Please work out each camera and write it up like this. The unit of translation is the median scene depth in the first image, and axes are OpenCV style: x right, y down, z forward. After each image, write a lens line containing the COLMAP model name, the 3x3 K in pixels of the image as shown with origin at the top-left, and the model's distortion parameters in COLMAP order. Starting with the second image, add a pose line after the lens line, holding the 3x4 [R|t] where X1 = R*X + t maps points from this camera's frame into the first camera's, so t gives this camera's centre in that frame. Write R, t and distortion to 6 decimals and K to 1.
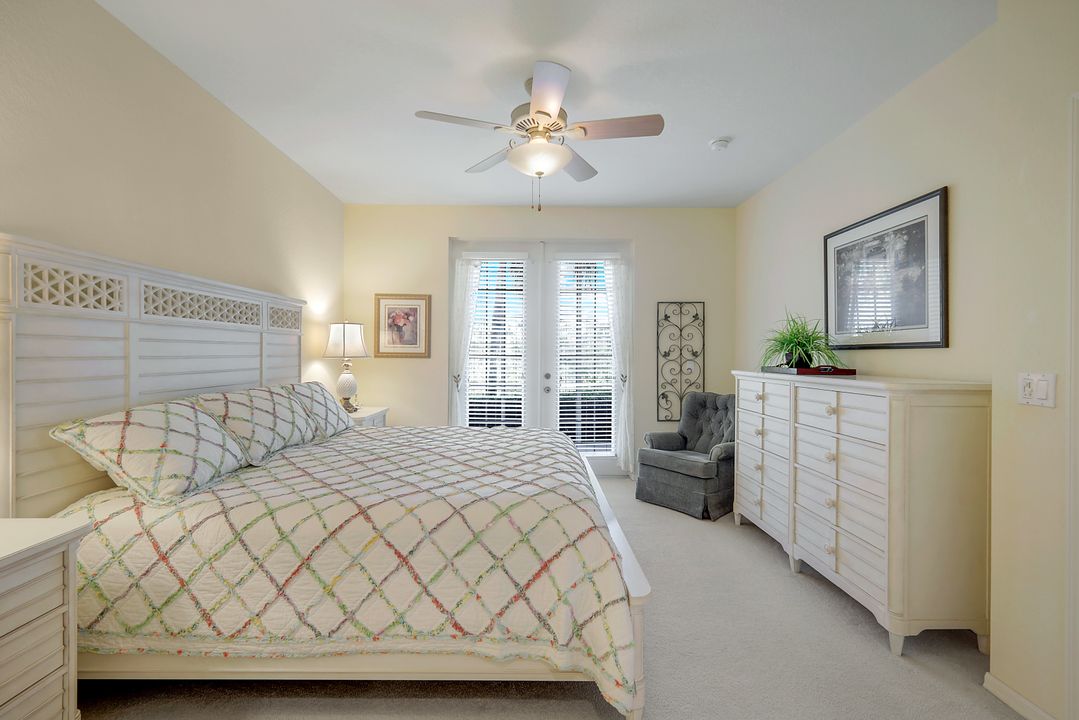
lens RADIAL K [[471.0, 0, 541.7], [0, 471.0, 352.2], [0, 0, 1]] dist [0.003772, -0.000322]
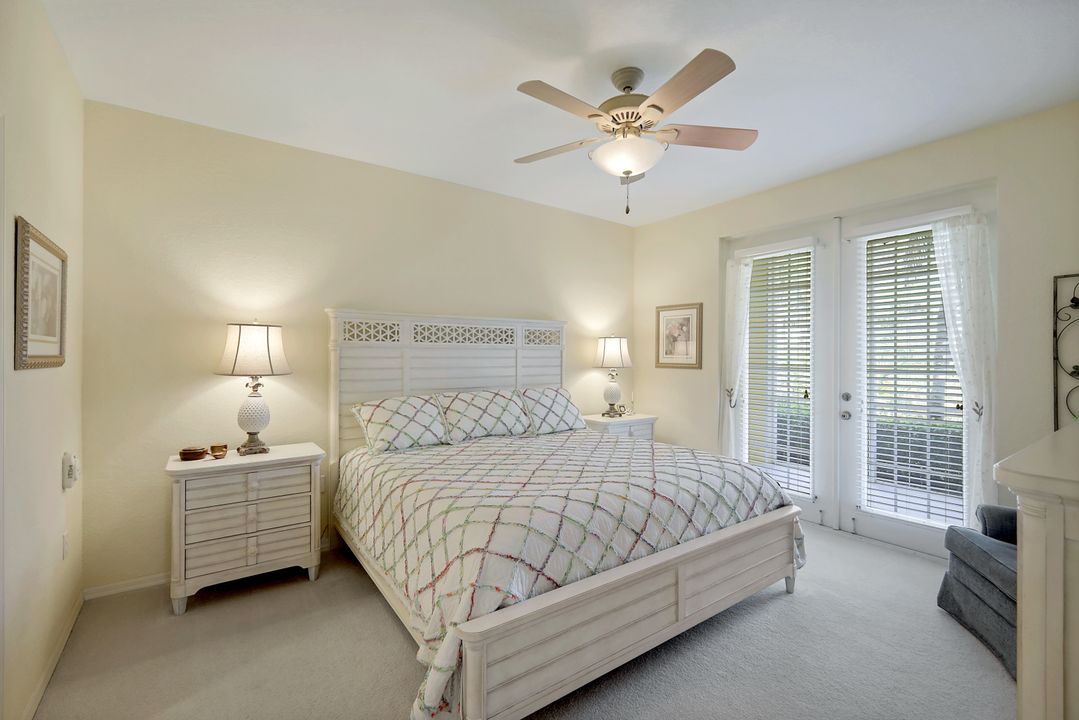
lens RADIAL K [[471.0, 0, 537.2], [0, 471.0, 355.6], [0, 0, 1]] dist [0.003772, -0.000322]
pose [[0.574629, -0.004000, -0.818404, 0.707097], [0.001635, 0.999992, -0.003740, -0.024469], [0.818412, 0.000811, 0.574631, 0.370967]]
